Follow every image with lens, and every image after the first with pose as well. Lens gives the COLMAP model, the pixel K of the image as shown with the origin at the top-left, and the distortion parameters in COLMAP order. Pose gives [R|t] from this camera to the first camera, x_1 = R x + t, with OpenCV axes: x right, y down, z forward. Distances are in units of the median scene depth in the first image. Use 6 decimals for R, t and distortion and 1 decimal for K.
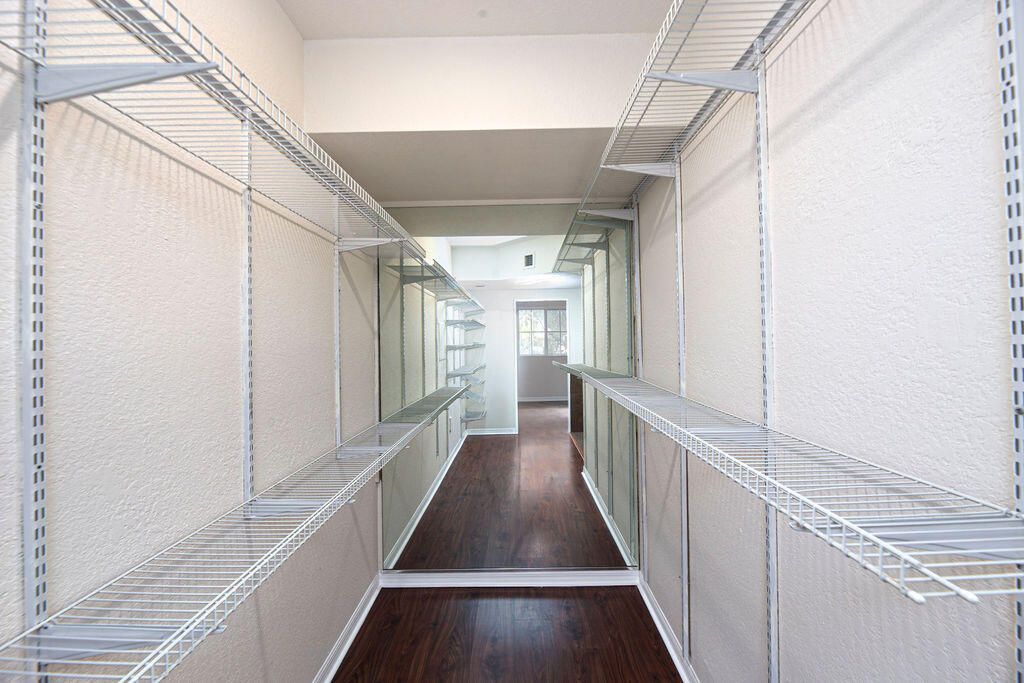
lens RADIAL K [[419.6, 0, 512.0], [0, 419.6, 341.5], [0, 0, 1]] dist [-0.007069, -0.000249]
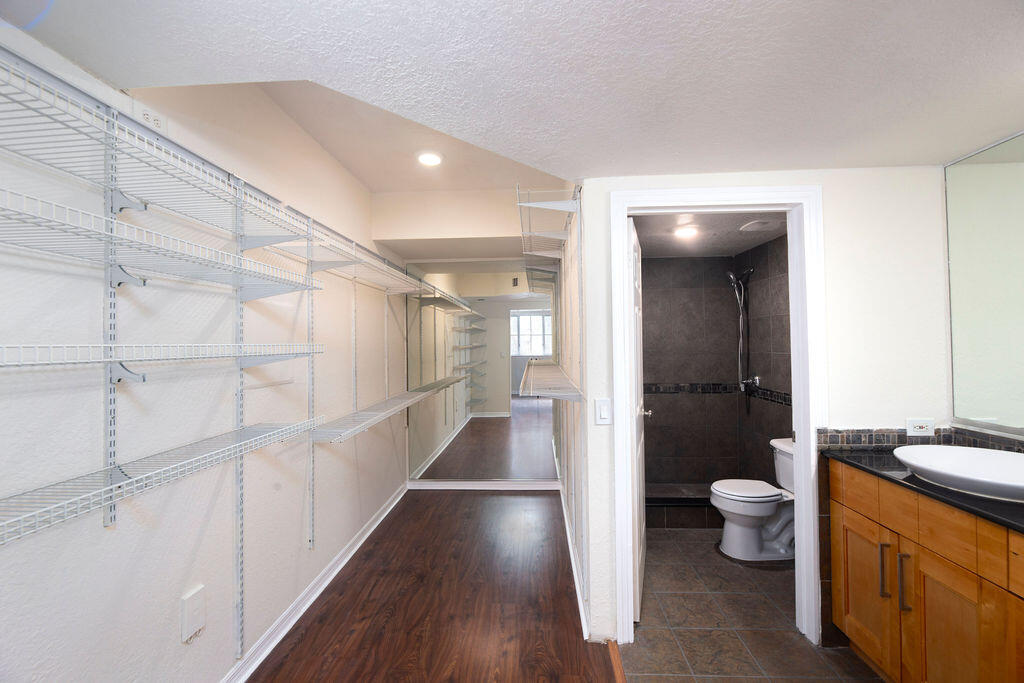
lens RADIAL K [[456.1, 0, 509.9], [0, 456.1, 335.0], [0, 0, 1]] dist [-0.009444, -0.000458]
pose [[0.997881, 0.001504, -0.065054, 0.163717], [-0.002511, 0.999878, -0.015403, -0.005345], [0.065023, 0.015534, 0.997763, -0.615005]]
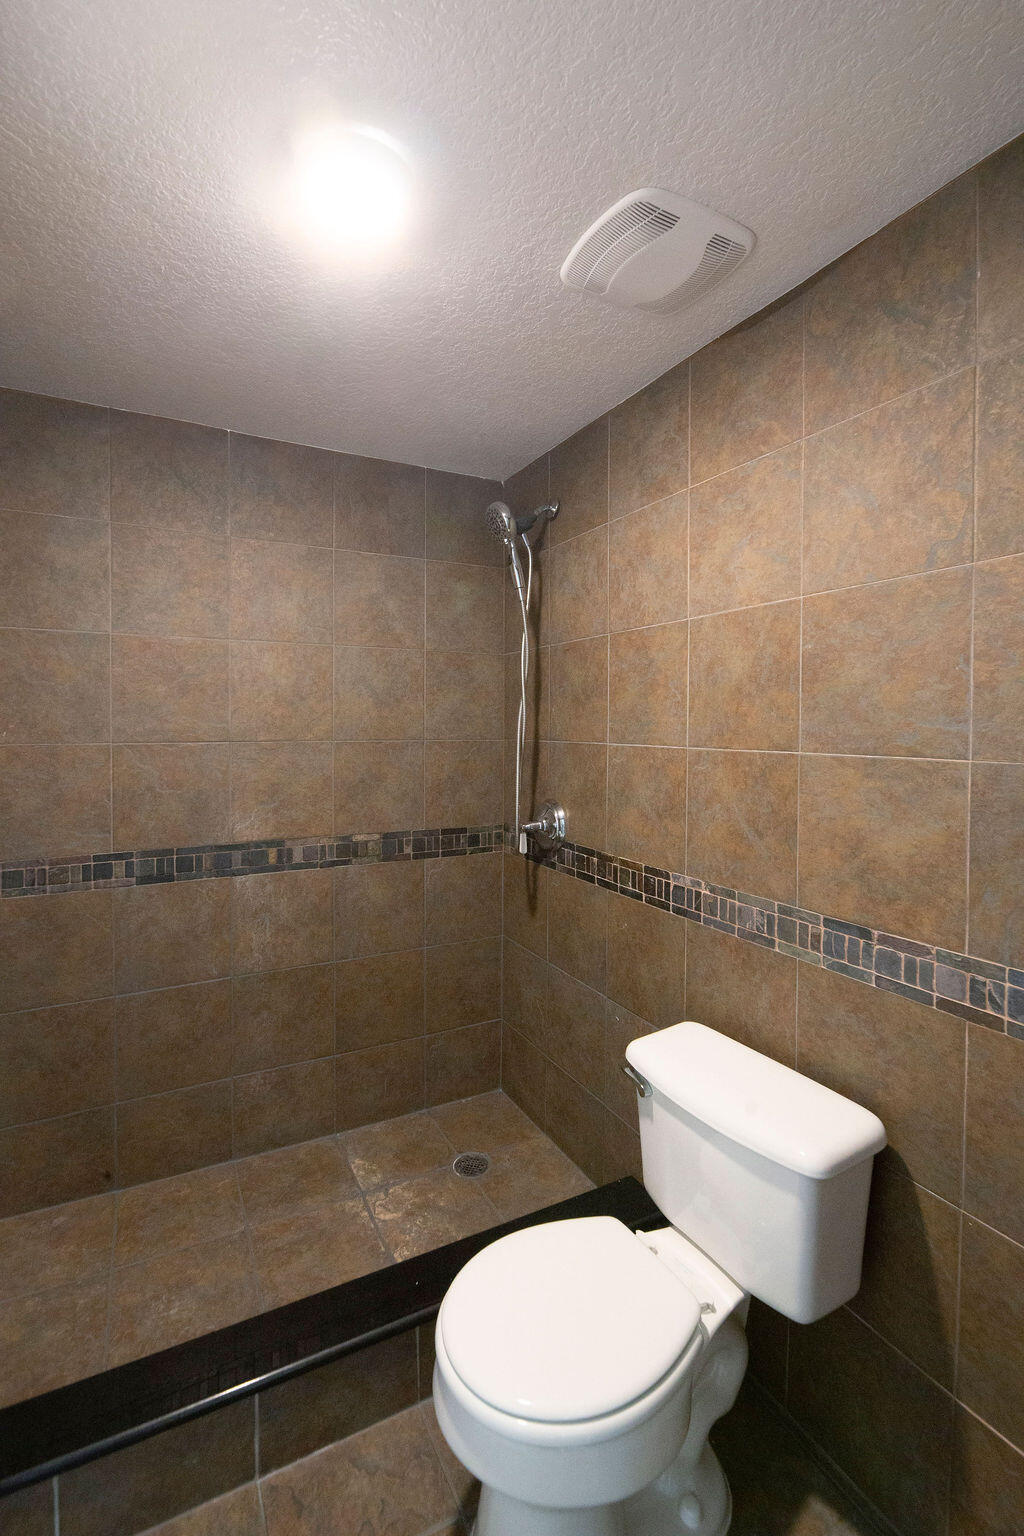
lens RADIAL K [[629.4, 0, 482.4], [0, 629.4, 737.3], [0, 0, 1]] dist [-0.007069, -0.000249]
pose [[0.906468, 0.012540, 0.422087, 0.431175], [-0.019094, 0.999754, 0.011304, 0.010511], [-0.421842, -0.018307, 0.906485, 0.153067]]
